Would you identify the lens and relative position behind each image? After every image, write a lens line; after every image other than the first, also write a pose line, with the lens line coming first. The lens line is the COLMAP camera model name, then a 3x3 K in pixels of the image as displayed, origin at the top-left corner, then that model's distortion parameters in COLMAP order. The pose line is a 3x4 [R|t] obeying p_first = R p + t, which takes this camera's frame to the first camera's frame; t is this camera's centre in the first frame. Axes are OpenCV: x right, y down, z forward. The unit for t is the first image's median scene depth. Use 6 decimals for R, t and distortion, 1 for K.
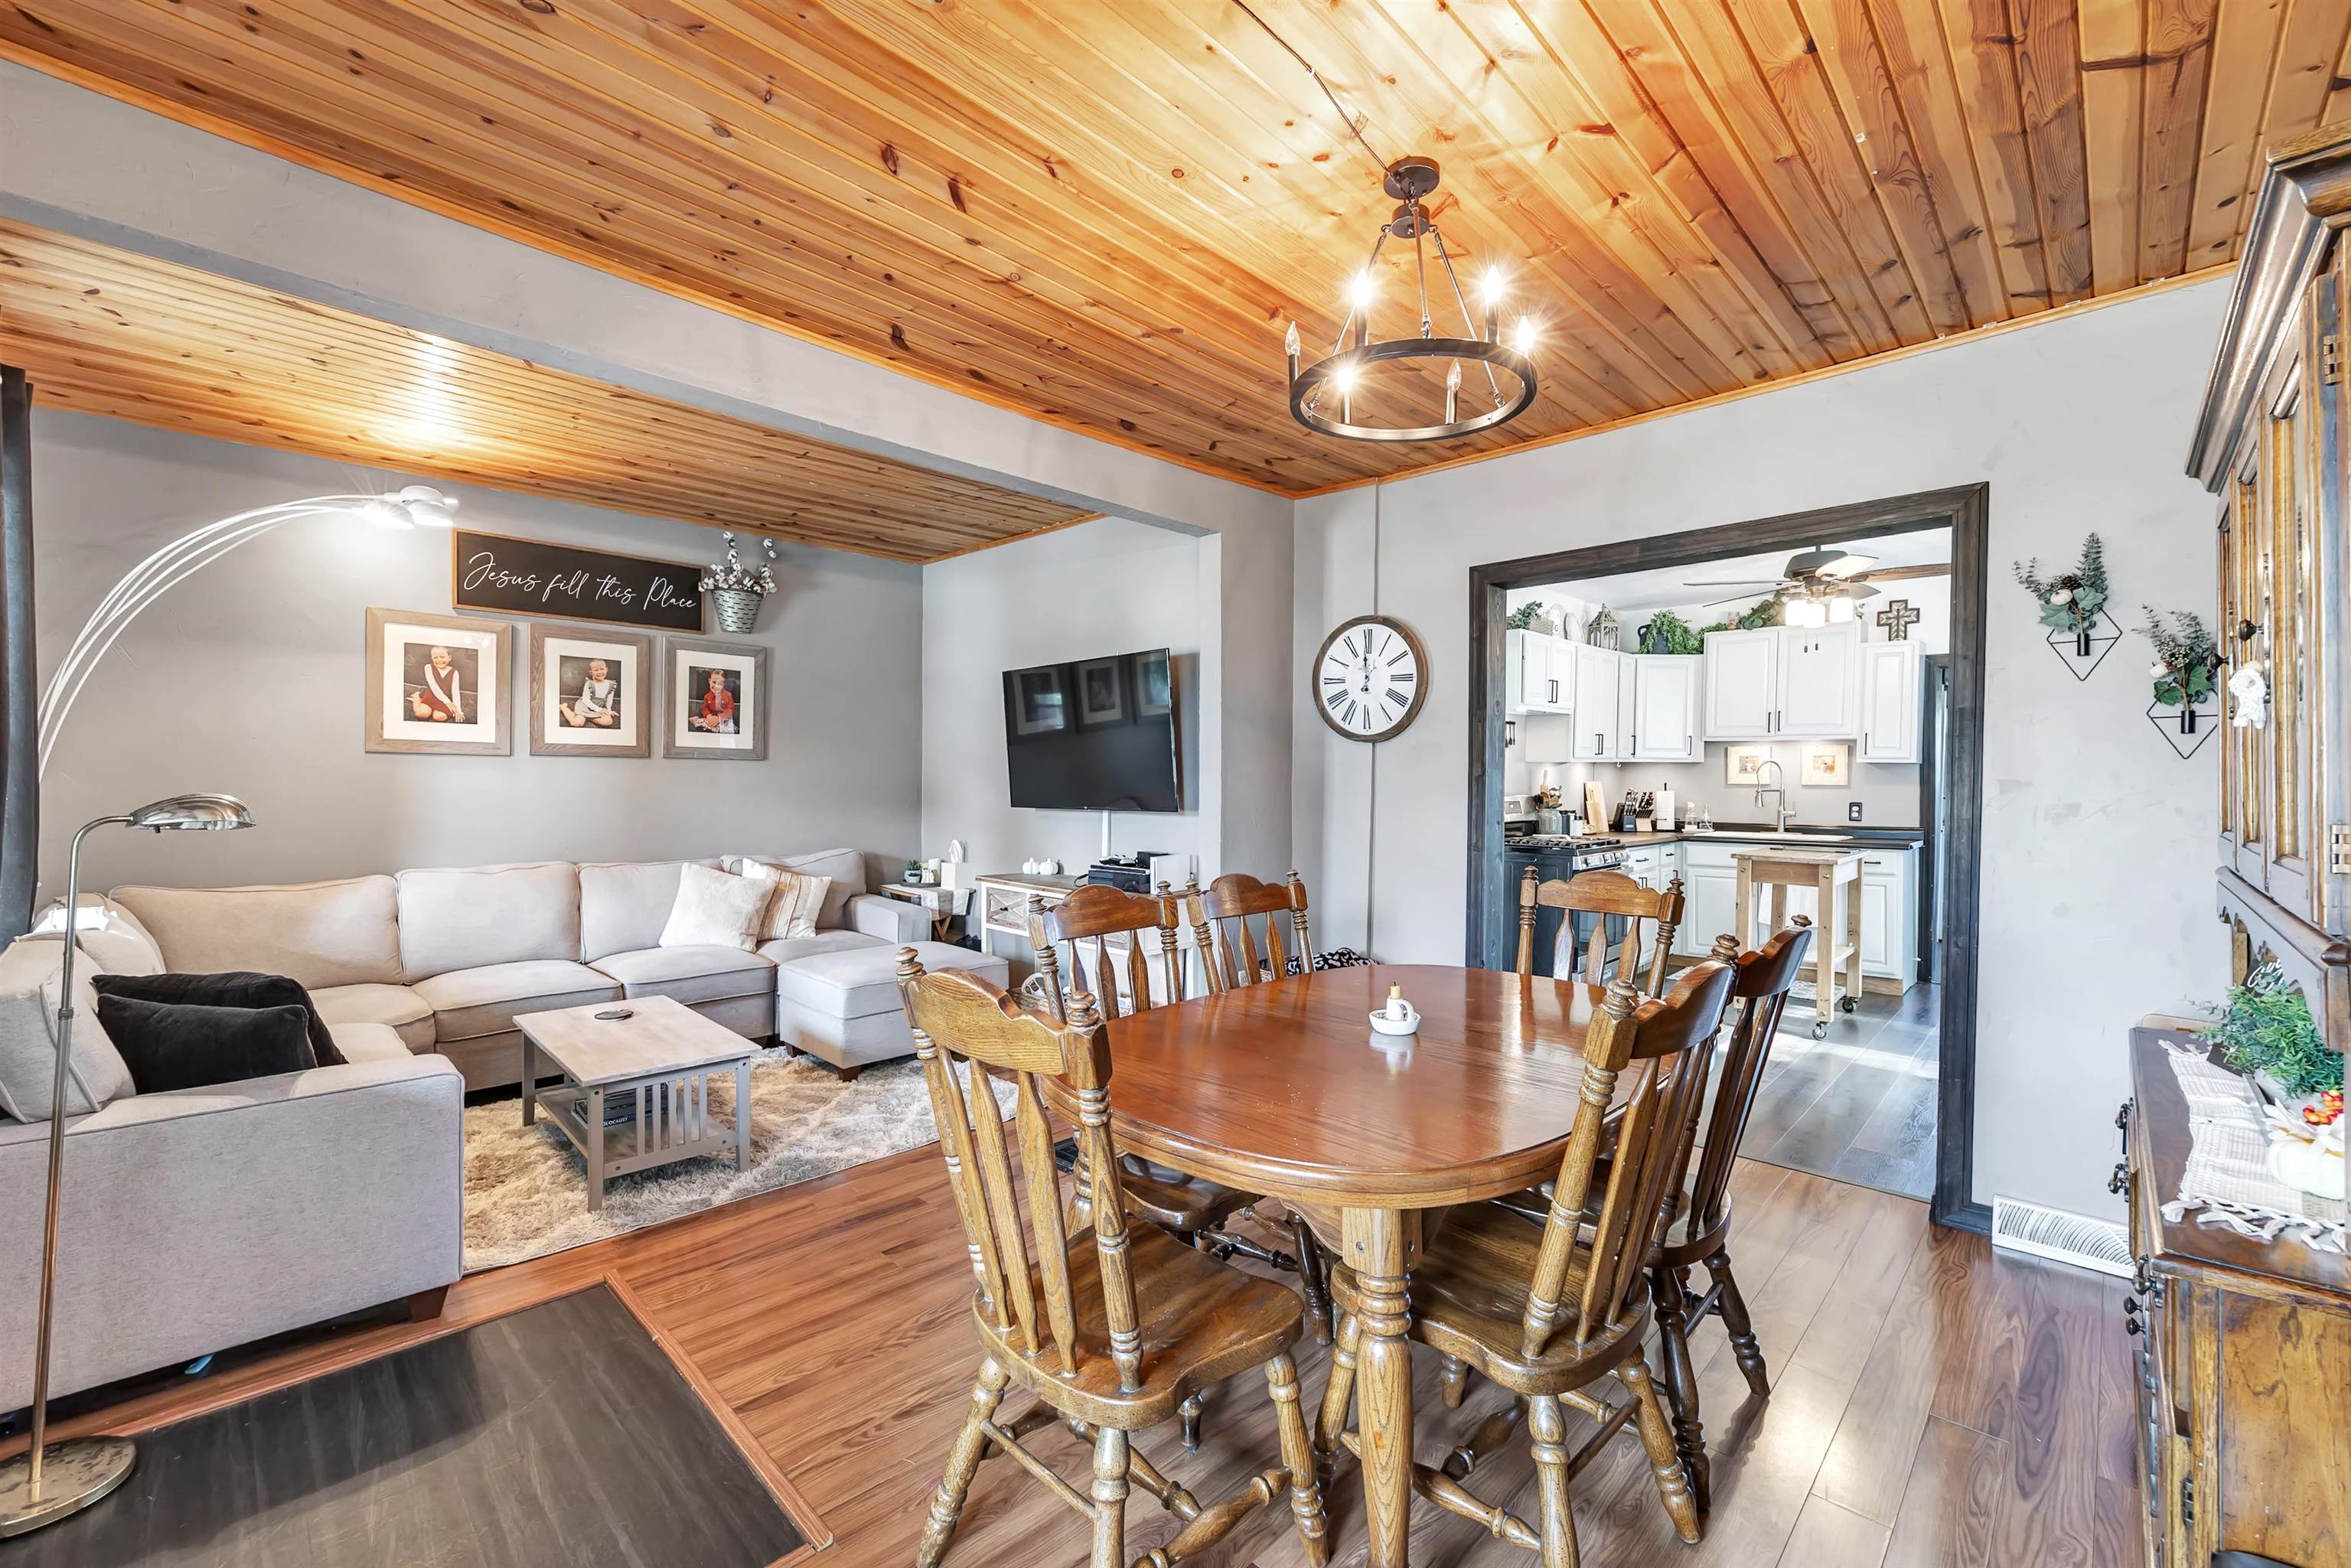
lens RADIAL K [[995.3, 0, 1153.3], [0, 995.3, 797.5], [0, 0, 1]] dist [-0.003557, 0.000174]
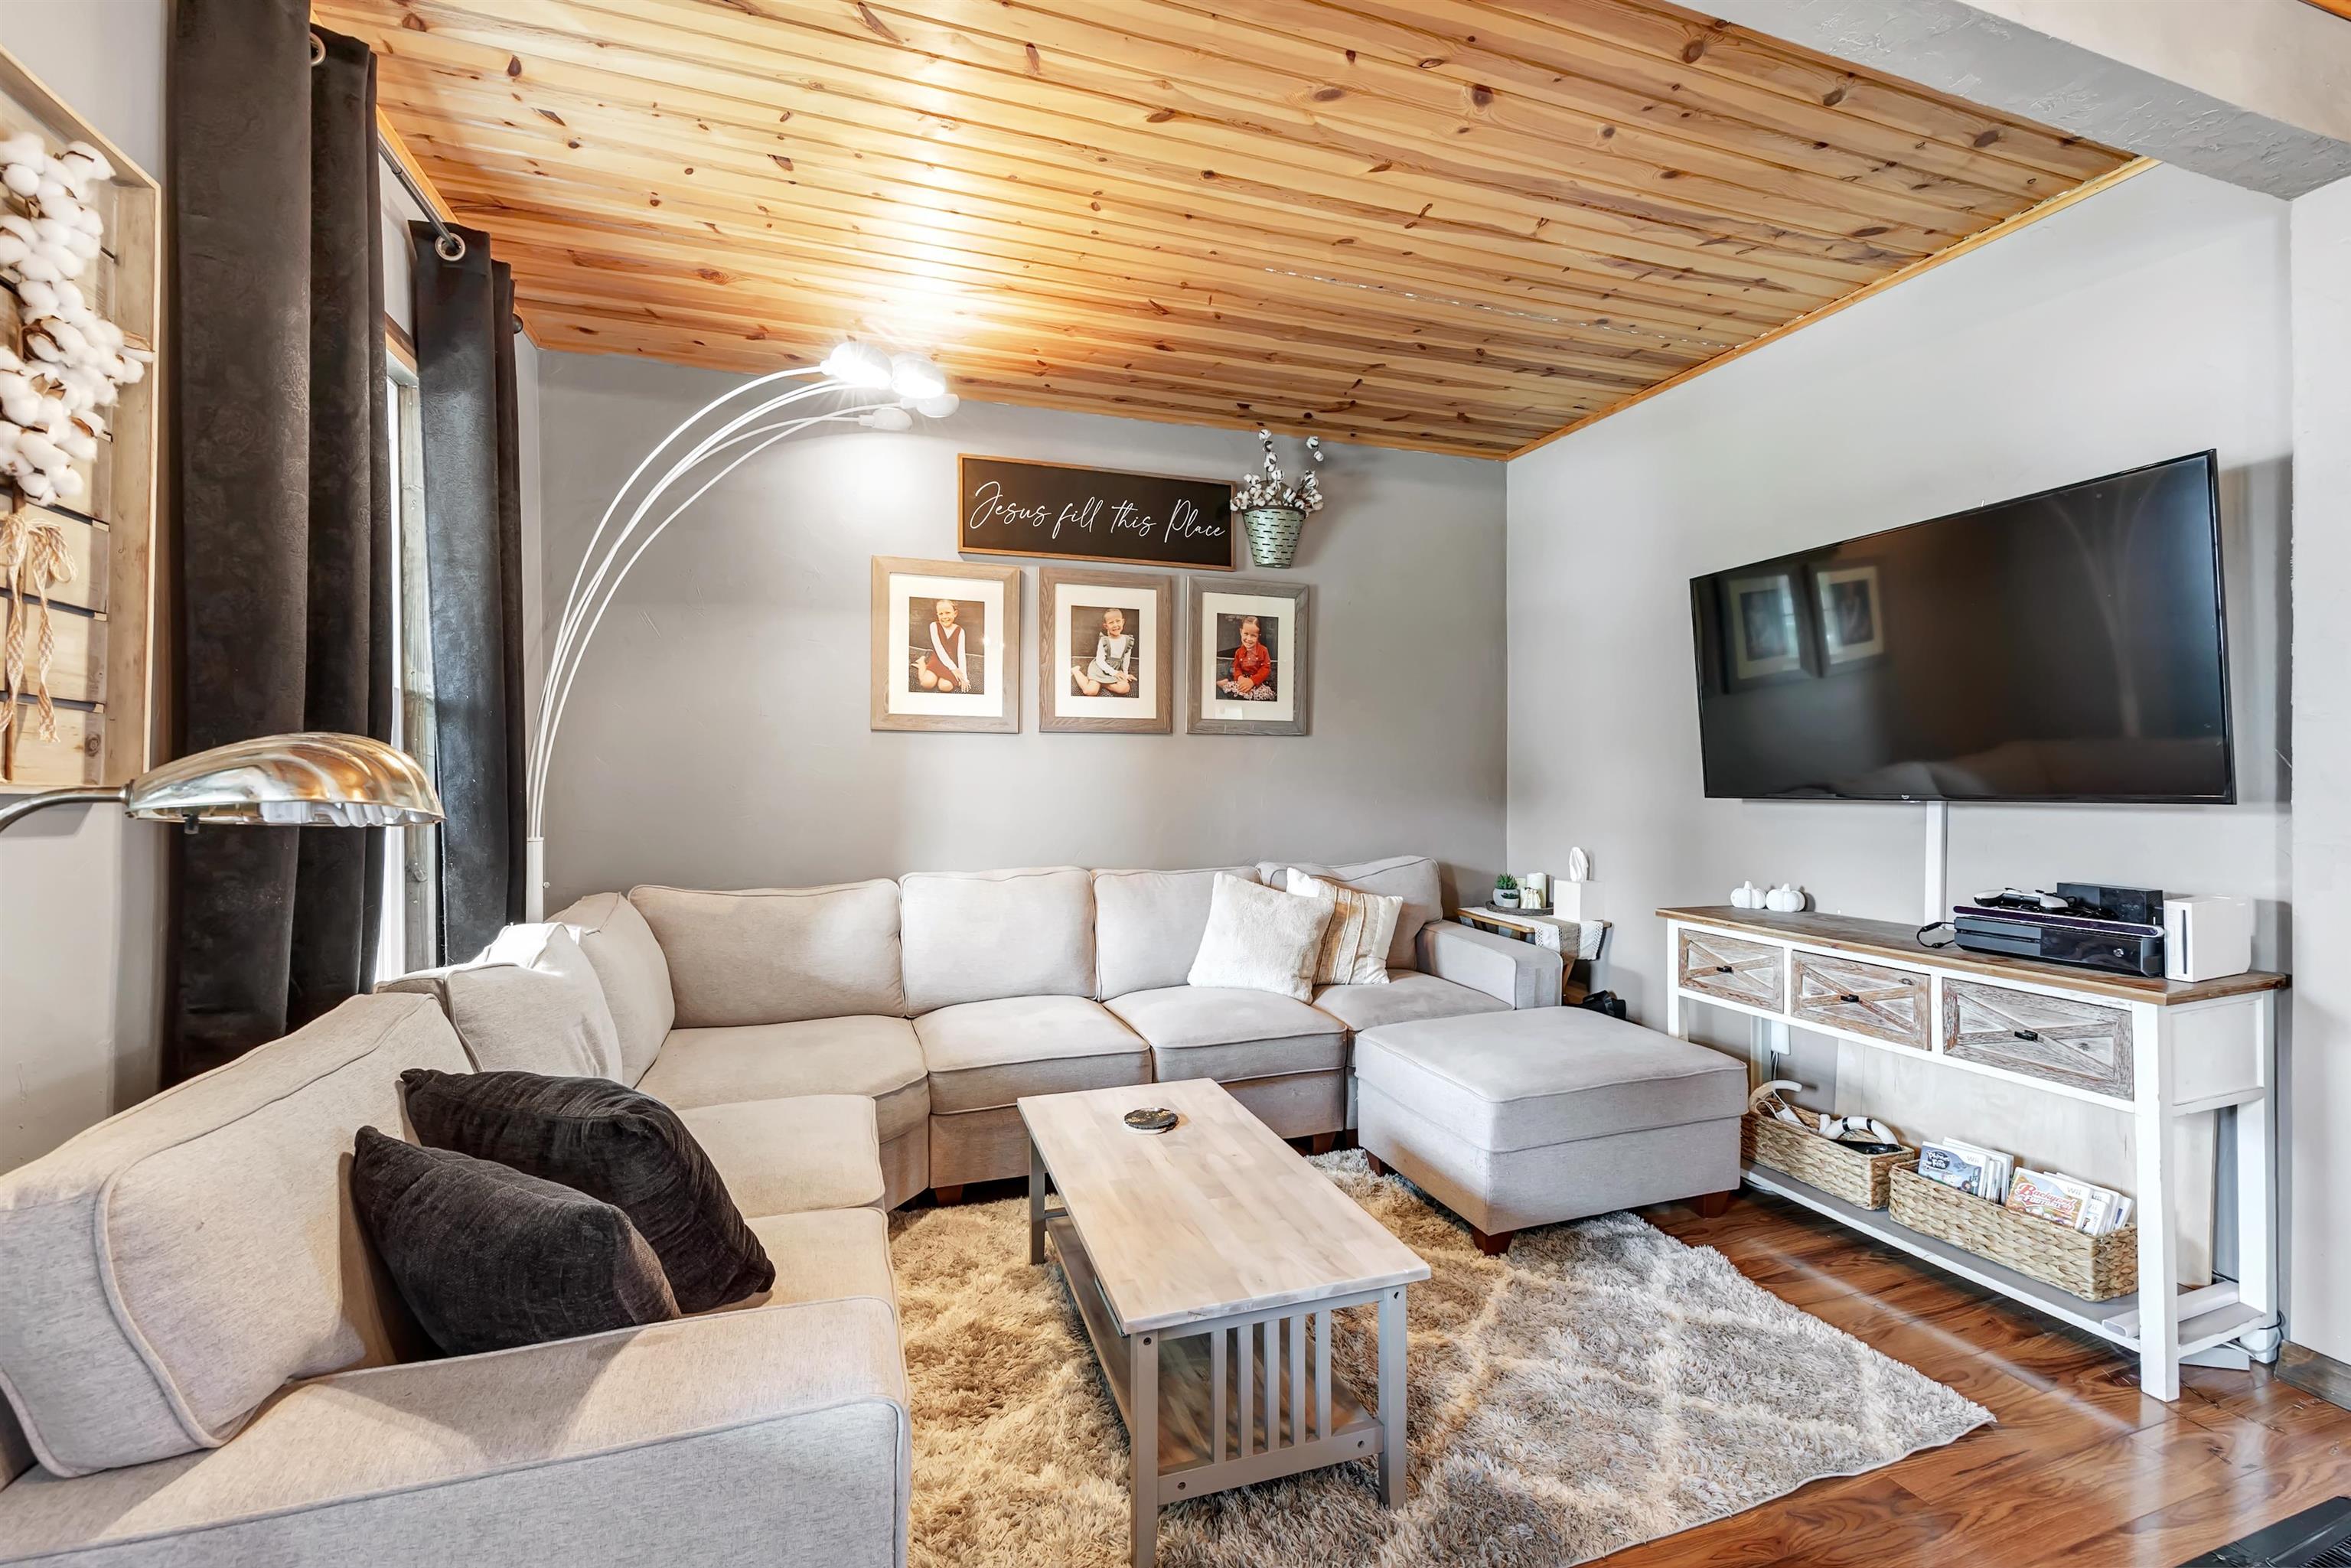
lens RADIAL K [[944.7, 0, 1115.9], [0, 944.7, 780.6], [0, 0, 1]] dist [-0.000122, -0.000003]
pose [[0.886099, -0.010145, -0.463386, -0.220106], [0.002549, 0.999852, -0.017015, 0.009390], [0.463490, 0.013896, 0.885993, 0.354220]]
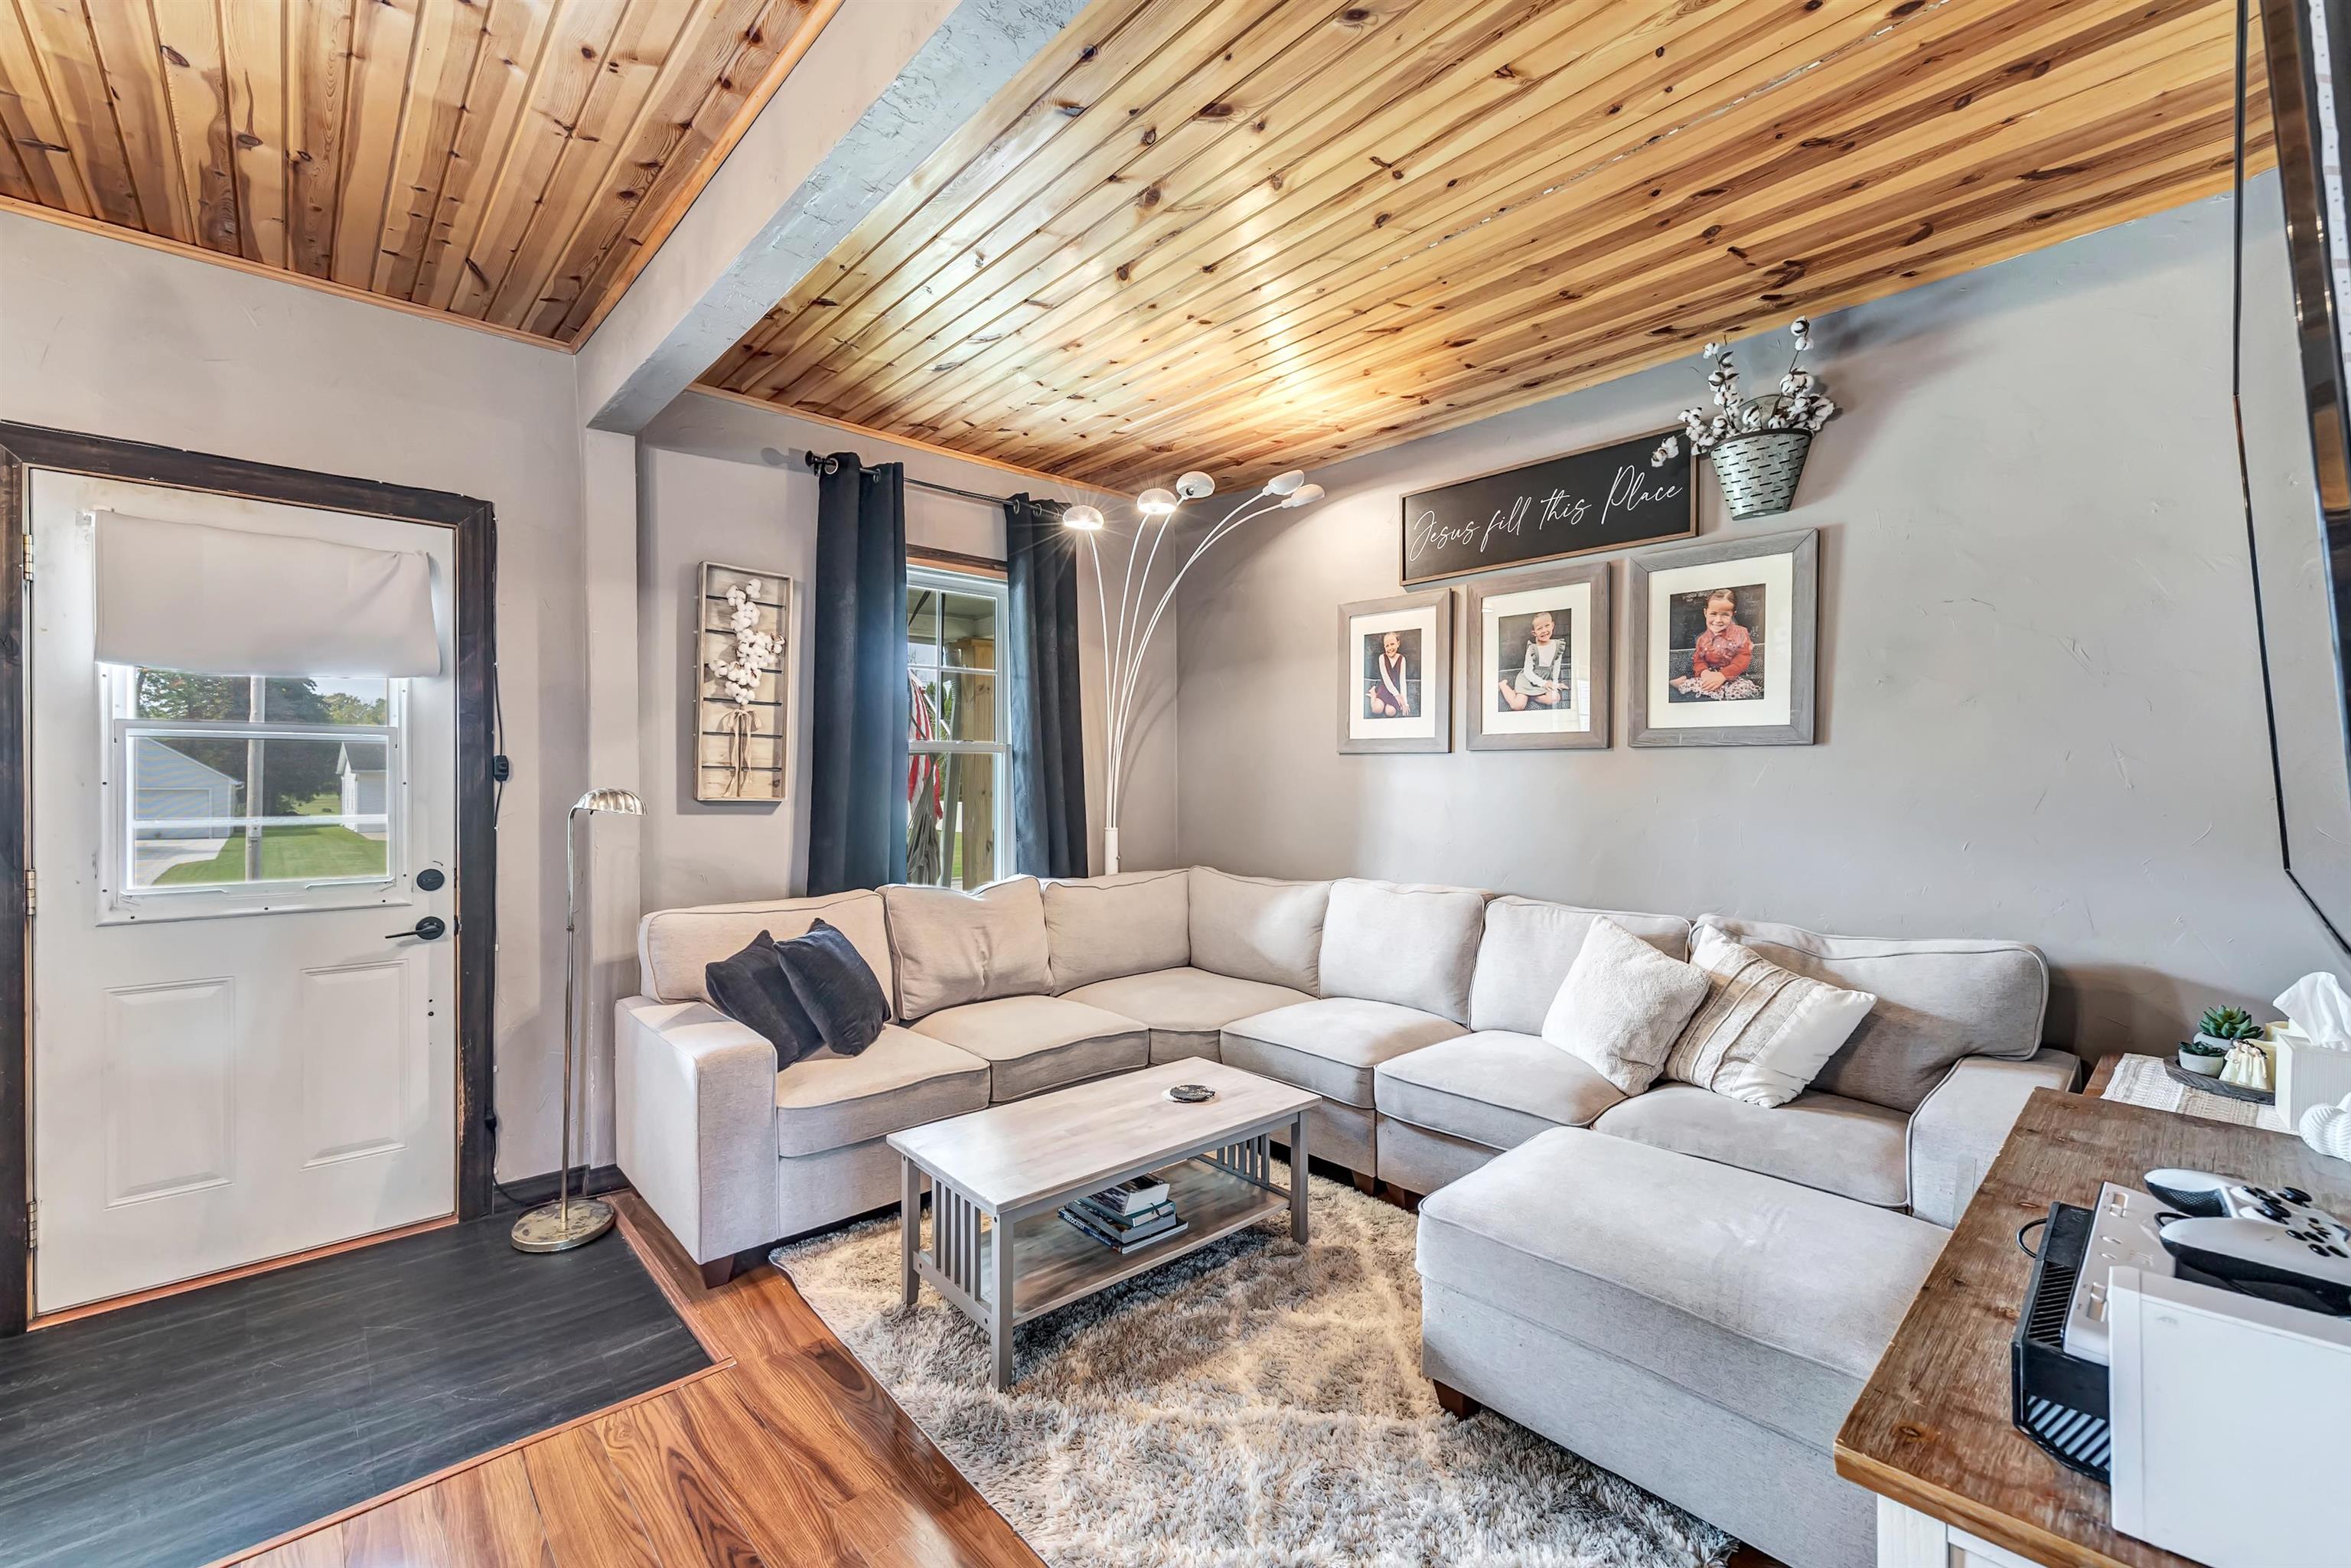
lens RADIAL K [[970.3, 0, 1204.2], [0, 970.3, 785.1], [0, 0, 1]] dist [-0.000992, -0.000043]
pose [[-0.039015, -0.001948, -0.999237, 0.148596], [-0.021527, 0.999768, -0.001109, -0.009944], [0.999007, 0.021467, -0.039048, 0.813205]]
